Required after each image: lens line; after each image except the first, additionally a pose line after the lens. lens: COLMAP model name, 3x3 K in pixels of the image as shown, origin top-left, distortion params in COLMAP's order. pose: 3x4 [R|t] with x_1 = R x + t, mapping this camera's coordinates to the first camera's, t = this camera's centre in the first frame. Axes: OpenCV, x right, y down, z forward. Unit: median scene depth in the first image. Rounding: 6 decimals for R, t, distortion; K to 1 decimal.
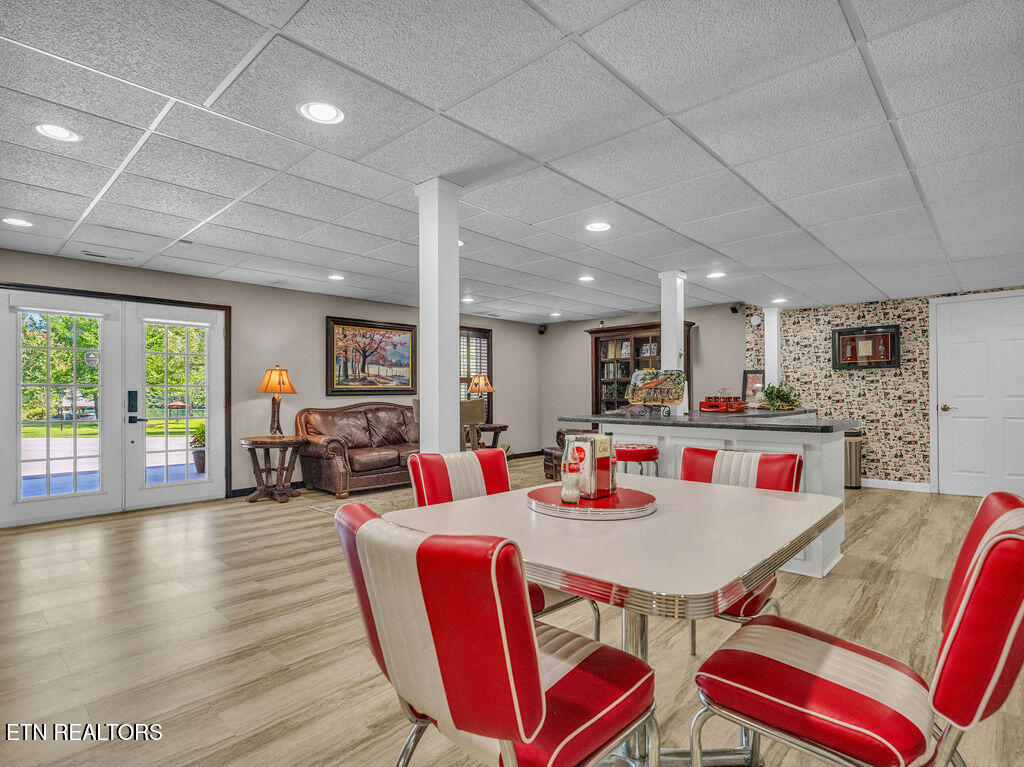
lens RADIAL K [[544.7, 0, 511.3], [0, 544.7, 390.5], [0, 0, 1]] dist [-0.002584, -0.000368]
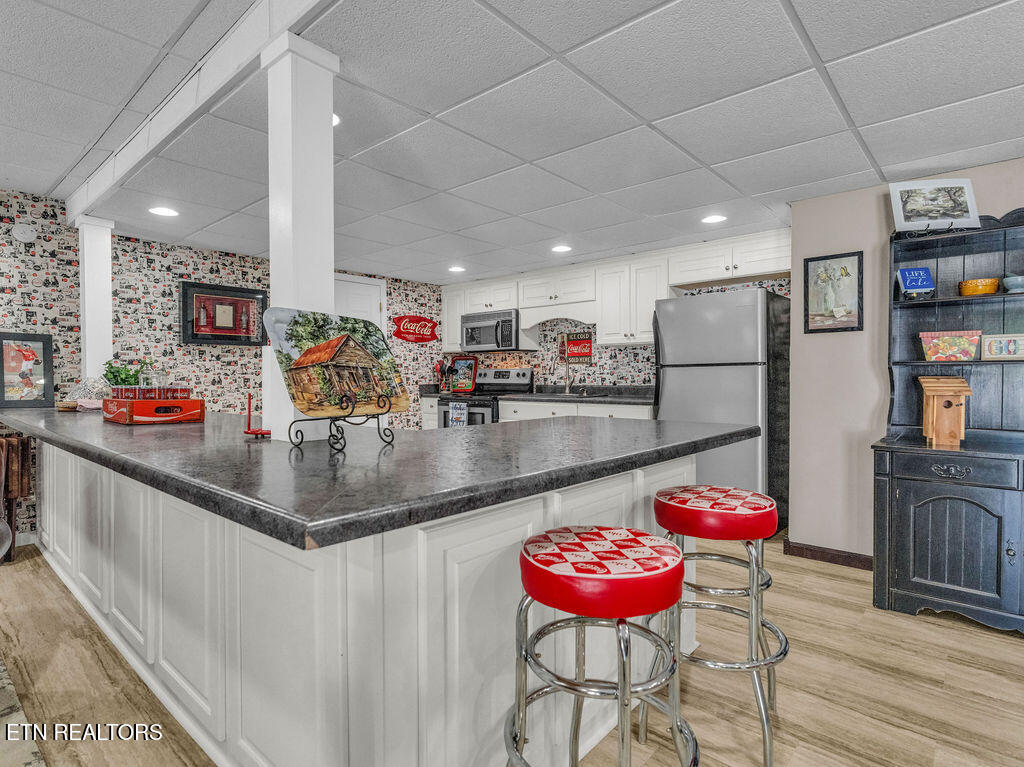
lens RADIAL K [[544.7, 0, 510.4], [0, 544.7, 382.2], [0, 0, 1]] dist [-0.002584, -0.000368]
pose [[-0.012955, -0.006886, 0.999892, -0.062069], [-0.003738, 0.999970, 0.006838, 0.002324], [-0.999909, -0.003649, -0.012980, 0.626278]]
